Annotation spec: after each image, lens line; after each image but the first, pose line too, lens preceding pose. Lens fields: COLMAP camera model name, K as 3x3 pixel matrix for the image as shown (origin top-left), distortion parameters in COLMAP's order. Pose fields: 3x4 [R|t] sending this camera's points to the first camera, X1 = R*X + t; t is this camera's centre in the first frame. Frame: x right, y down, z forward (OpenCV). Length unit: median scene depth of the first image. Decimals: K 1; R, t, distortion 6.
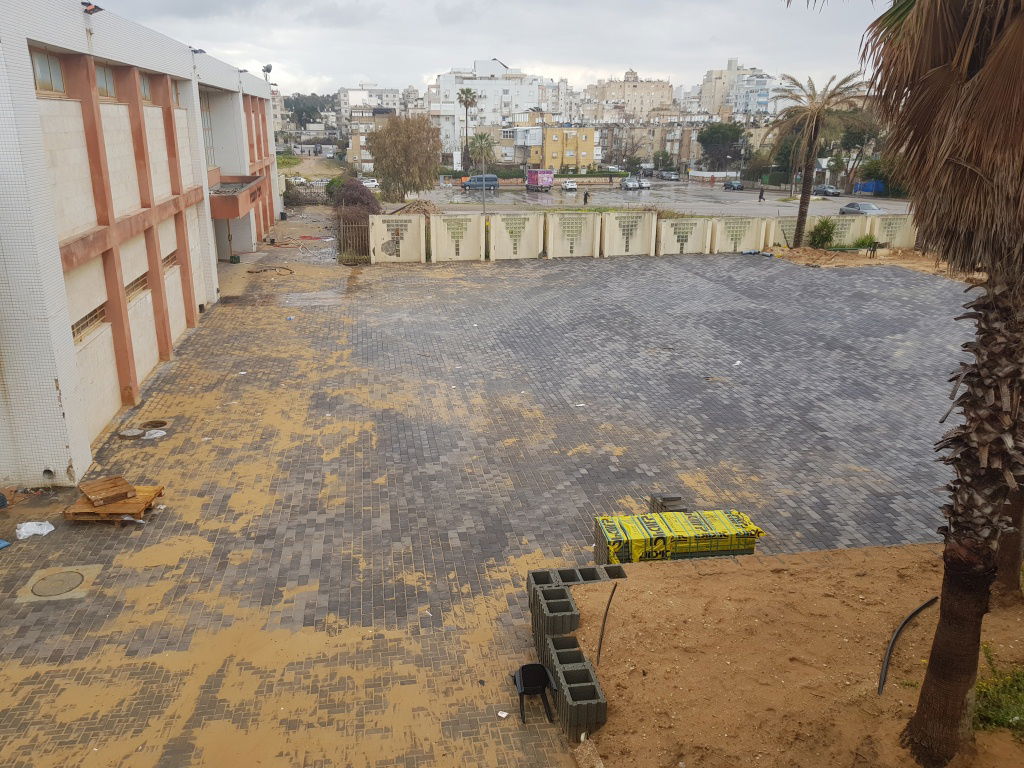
lens RADIAL K [[778.0, 0, 511.7], [0, 778.0, 385.0], [0, 0, 1]] dist [0.031240, -0.032960]
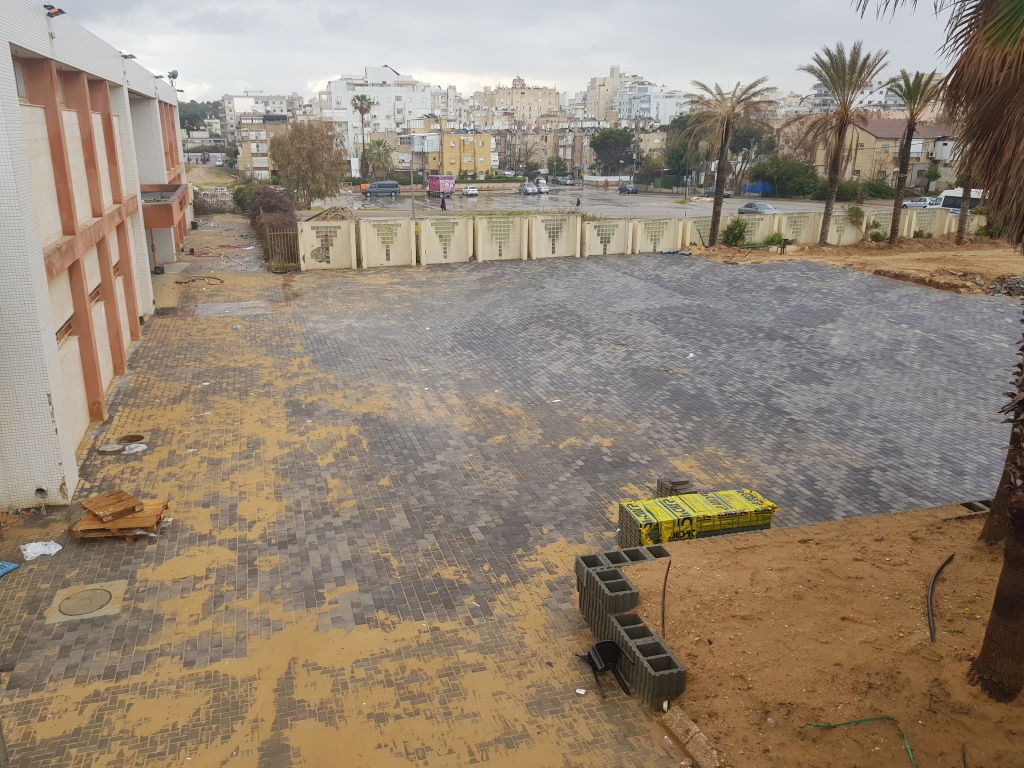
lens RADIAL K [[778.0, 0, 484.1], [0, 778.0, 385.6], [0, 0, 1]] dist [0.031240, -0.032960]
pose [[0.993655, -0.040292, 0.105009, -0.129921], [0.041017, 0.999147, -0.004750, 0.007753], [-0.104728, 0.009027, 0.994460, -0.014377]]
